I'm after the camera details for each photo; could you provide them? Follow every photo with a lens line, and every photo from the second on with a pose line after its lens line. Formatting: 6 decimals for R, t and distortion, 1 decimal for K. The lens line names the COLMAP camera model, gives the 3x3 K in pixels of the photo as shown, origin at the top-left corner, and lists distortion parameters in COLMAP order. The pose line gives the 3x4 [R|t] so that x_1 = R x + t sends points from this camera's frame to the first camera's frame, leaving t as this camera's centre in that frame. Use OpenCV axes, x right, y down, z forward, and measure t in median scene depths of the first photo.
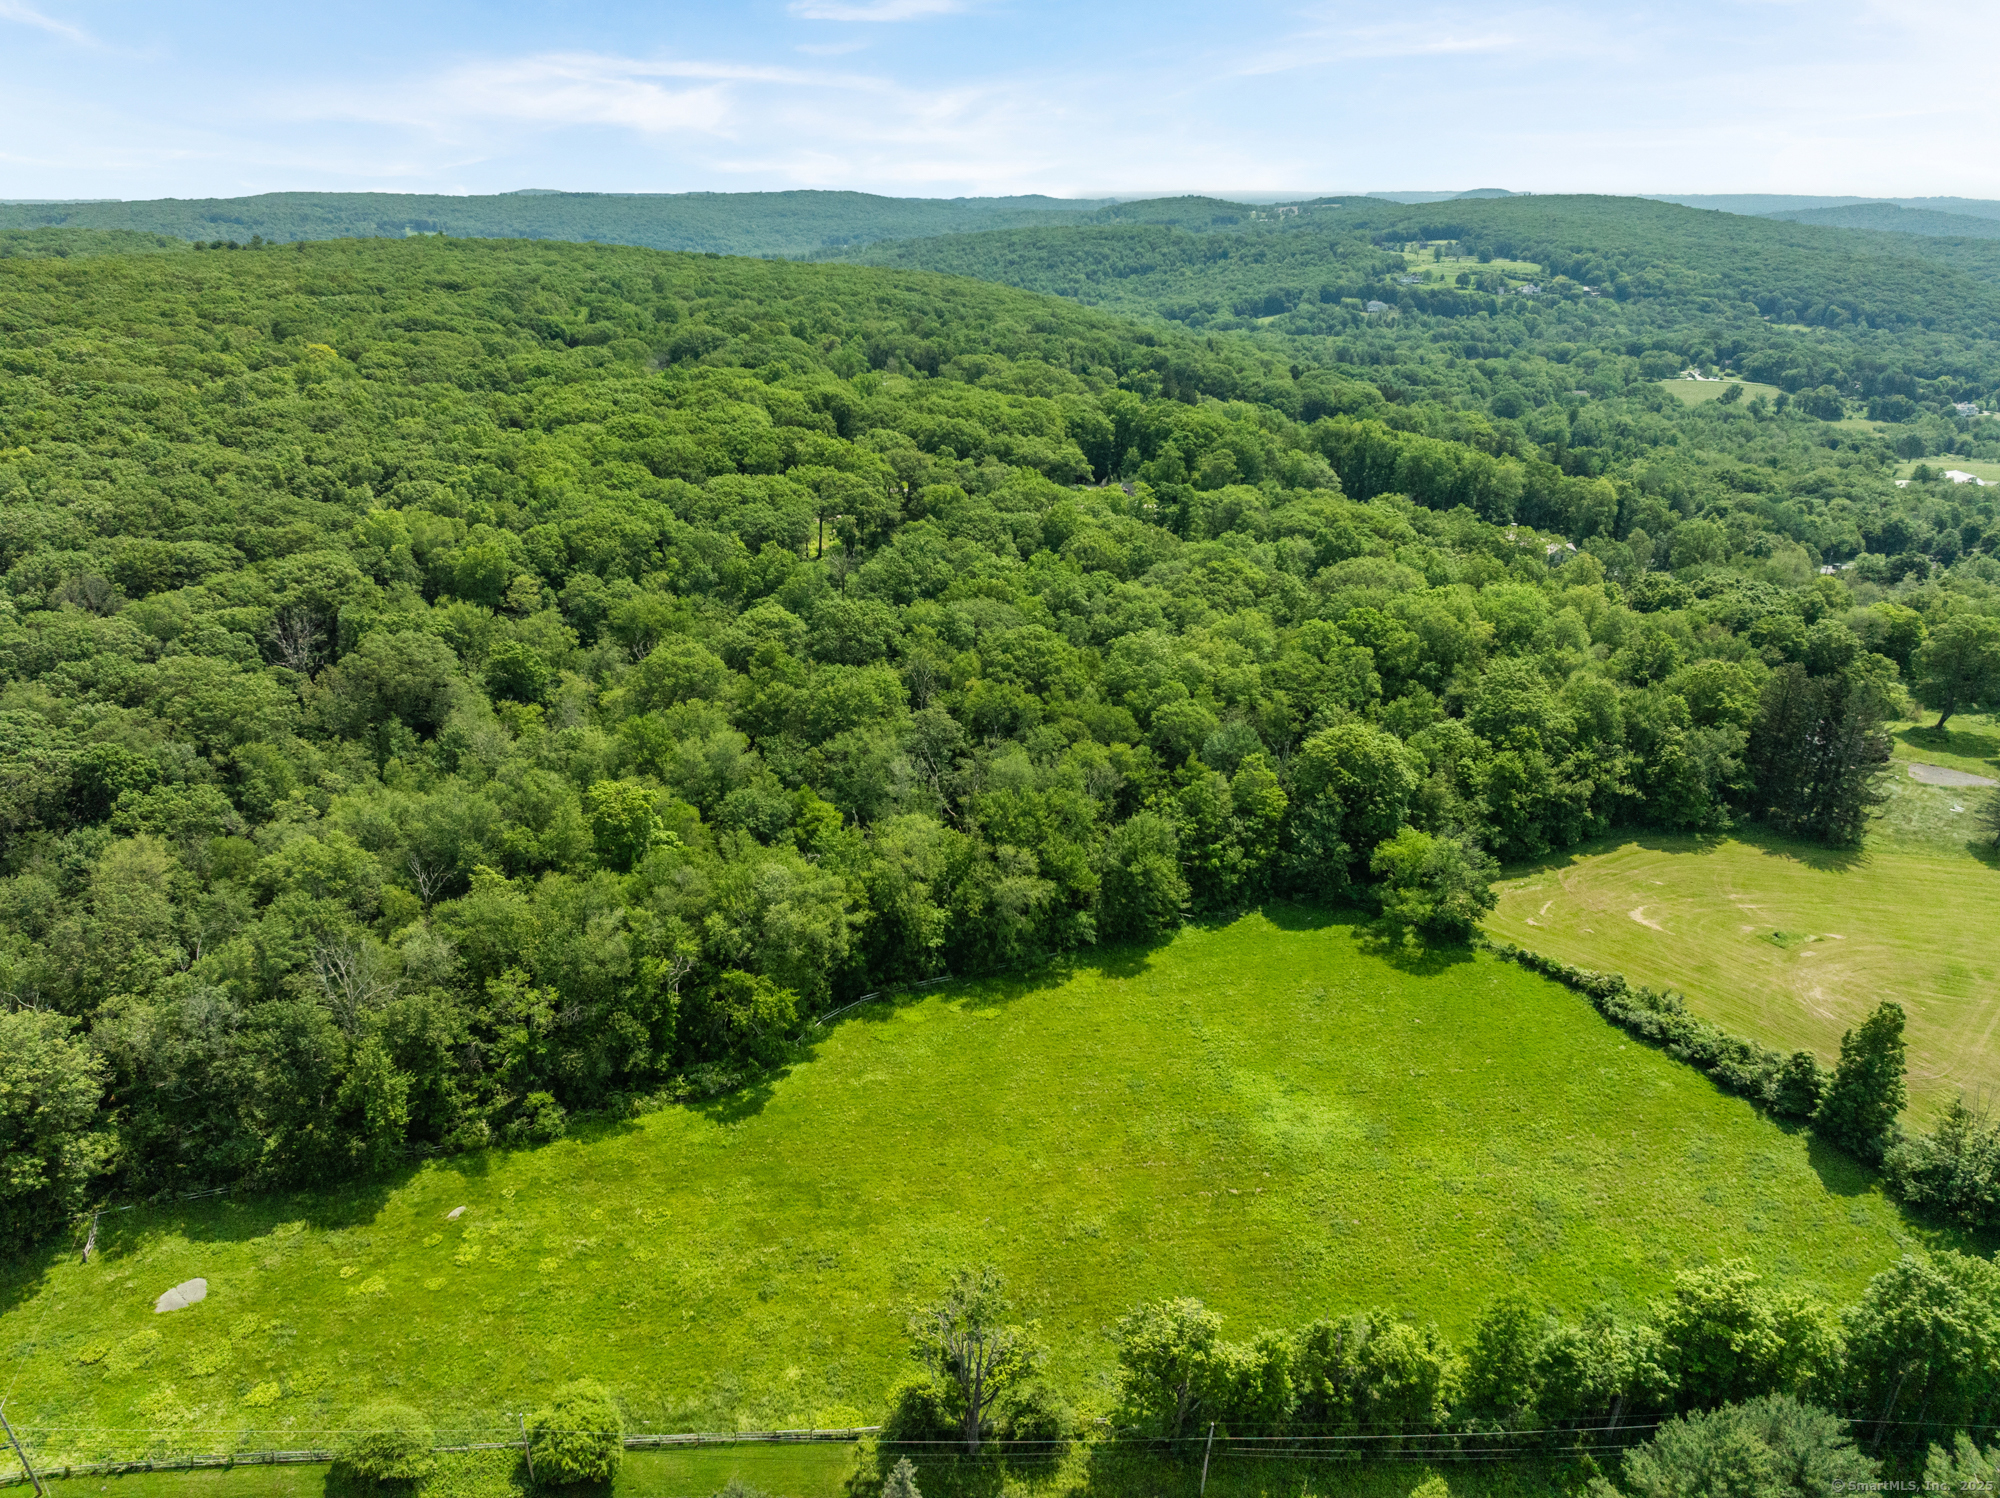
lens RADIAL K [[1423.3, 0, 1000.0], [0, 1423.3, 749.0], [0, 0, 1]] dist [-0.040774, 0.004027]
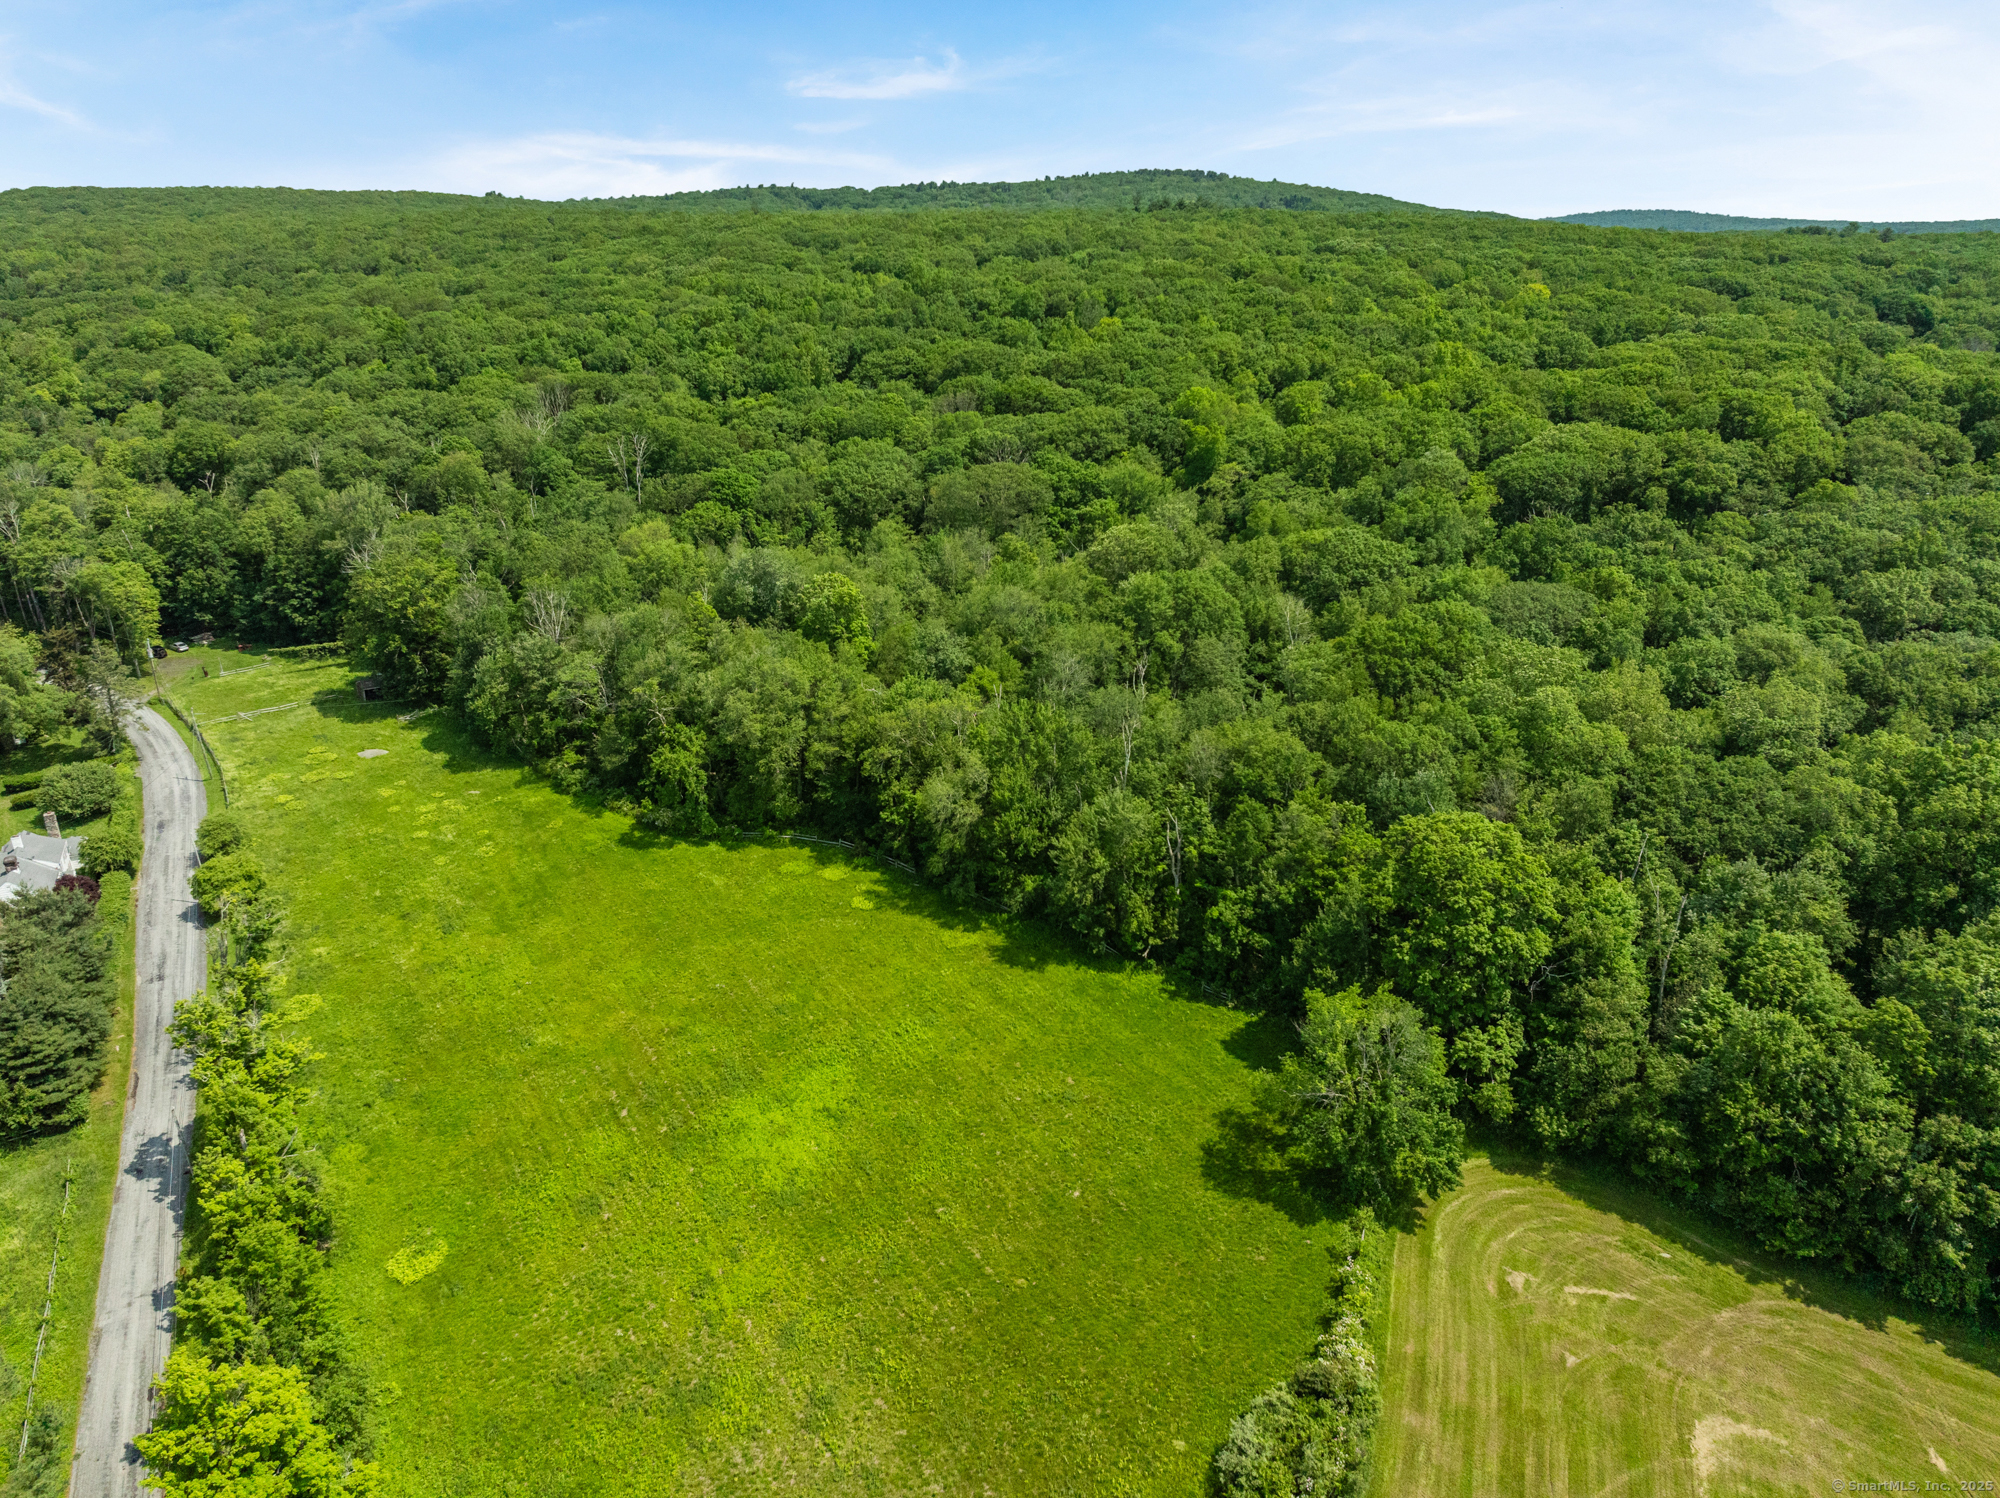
lens RADIAL K [[1437.3, 0, 1000.0], [0, 1437.3, 749.0], [0, 0, 1]] dist [-0.051390, 0.021845]
pose [[0.403163, 0.319602, -0.857505, 0.712216], [-0.337510, 0.922905, 0.185294, -0.092397], [0.850615, 0.214713, 0.479949, 0.576538]]
